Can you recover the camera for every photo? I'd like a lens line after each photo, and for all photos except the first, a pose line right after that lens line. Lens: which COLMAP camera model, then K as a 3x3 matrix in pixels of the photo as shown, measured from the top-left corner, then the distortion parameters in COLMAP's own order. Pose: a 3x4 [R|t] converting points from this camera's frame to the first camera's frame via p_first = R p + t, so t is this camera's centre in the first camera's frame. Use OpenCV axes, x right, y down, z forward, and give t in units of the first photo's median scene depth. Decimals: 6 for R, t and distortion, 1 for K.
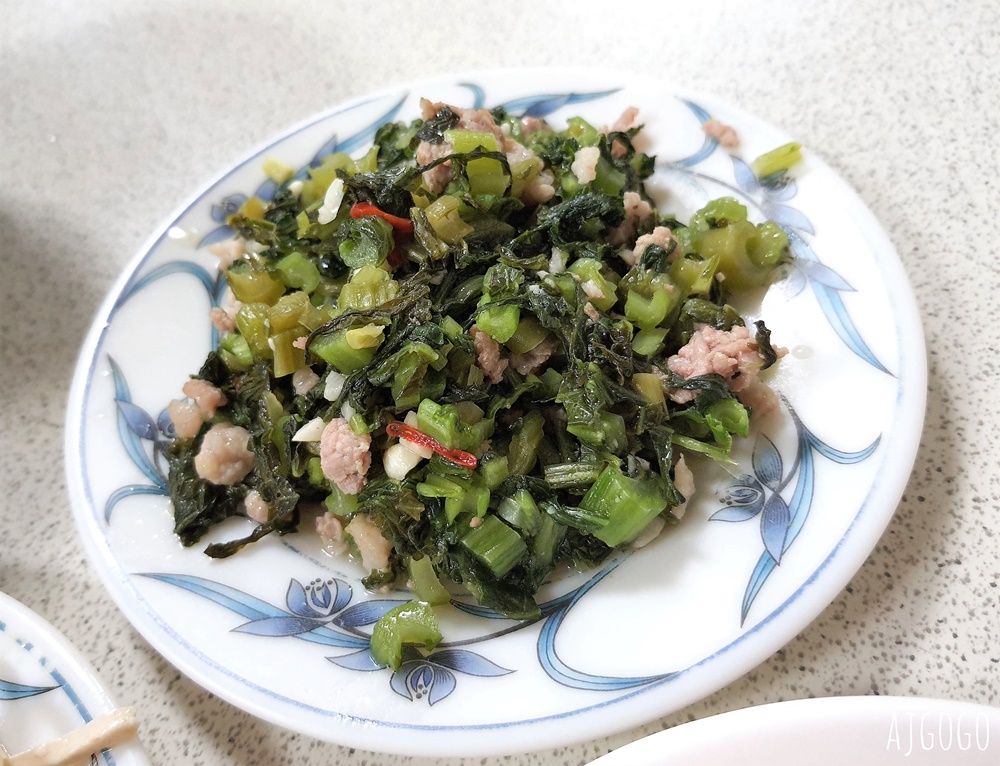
lens RADIAL K [[885.4, 0, 457.8], [0, 885.4, 339.7], [0, 0, 1]] dist [0.048881, -0.173018]
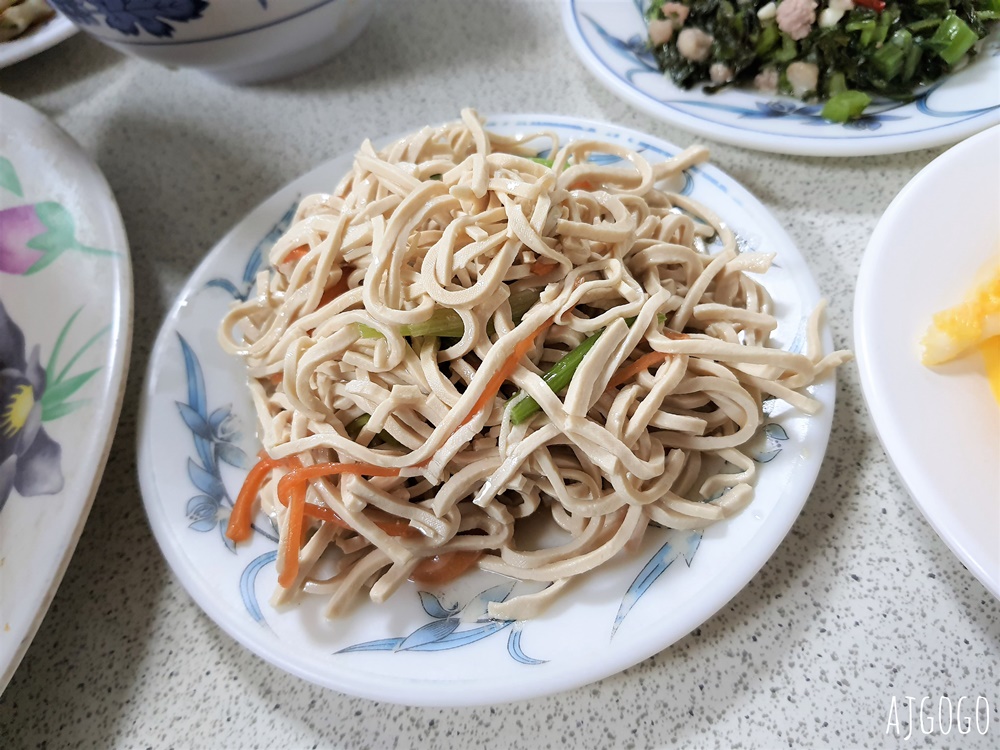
lens RADIAL K [[821.7, 0, 500.0], [0, 821.7, 375.0], [0, 0, 1]] dist [0.000073, -0.075179]
pose [[0.997899, -0.046660, 0.044951, -0.801103], [0.042005, 0.994155, 0.099460, 0.636939], [-0.049329, -0.097363, 0.994026, -0.610443]]
